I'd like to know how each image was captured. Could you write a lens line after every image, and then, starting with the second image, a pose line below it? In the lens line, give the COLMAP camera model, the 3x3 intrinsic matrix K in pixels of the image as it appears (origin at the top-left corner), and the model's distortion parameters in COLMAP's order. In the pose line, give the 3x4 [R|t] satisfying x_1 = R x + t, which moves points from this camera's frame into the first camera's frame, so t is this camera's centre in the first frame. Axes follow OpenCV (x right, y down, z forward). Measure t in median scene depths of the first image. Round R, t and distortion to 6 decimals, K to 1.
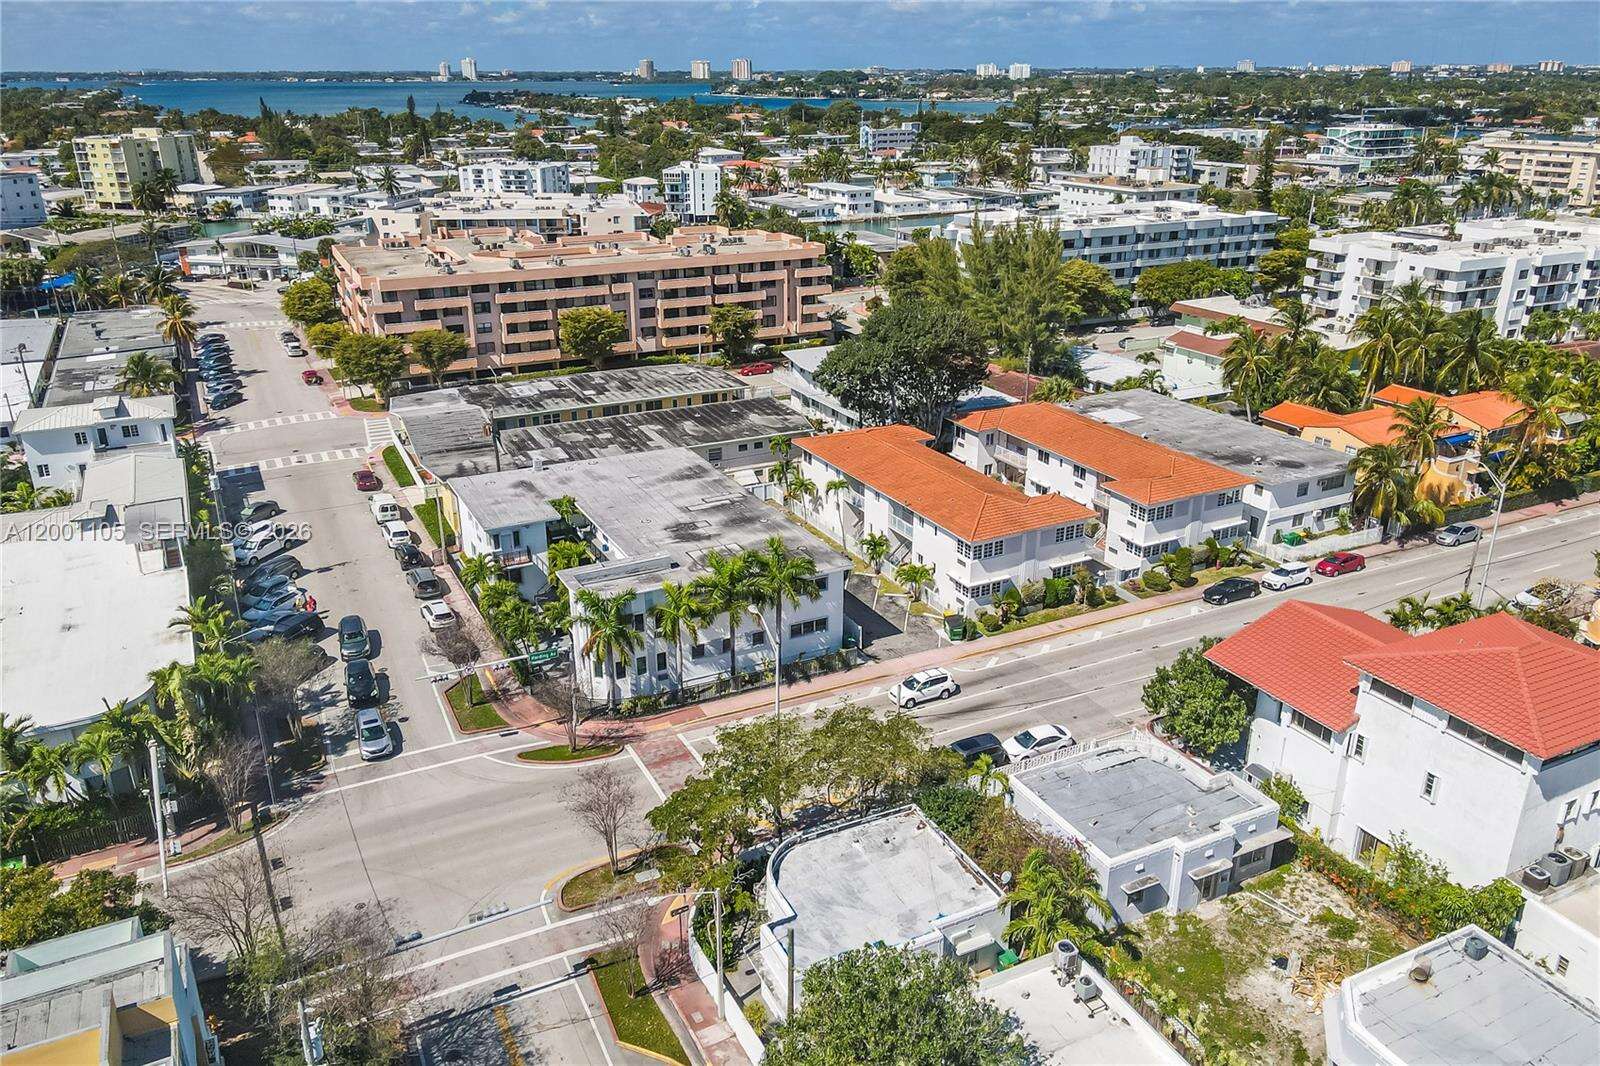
lens RADIAL K [[1166.0, 0, 800.0], [0, 1166.0, 533.0], [0, 0, 1]] dist [0.011207, -0.000599]
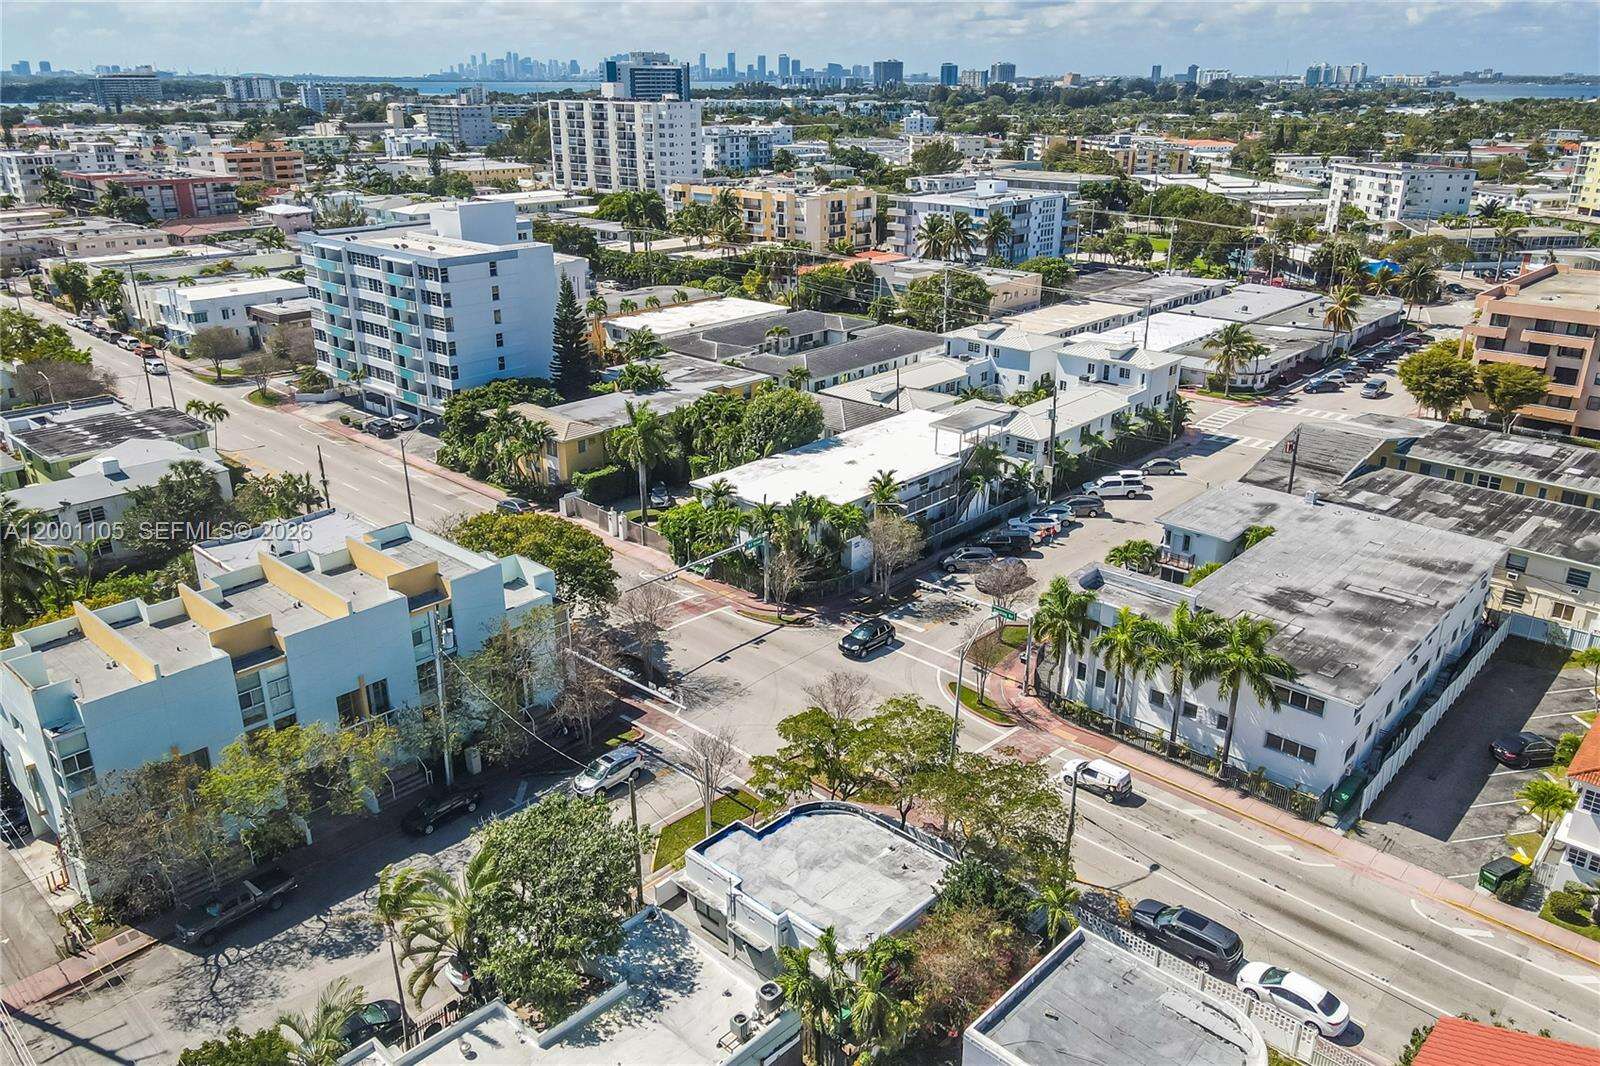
lens RADIAL K [[1166.0, 0, 800.0], [0, 1166.0, 533.0], [0, 0, 1]] dist [0.011207, -0.000599]
pose [[0.354477, 0.346872, -0.868347, 0.440614], [-0.347257, 0.911070, 0.222181, -0.096628], [0.868193, 0.222781, 0.443407, 0.242366]]
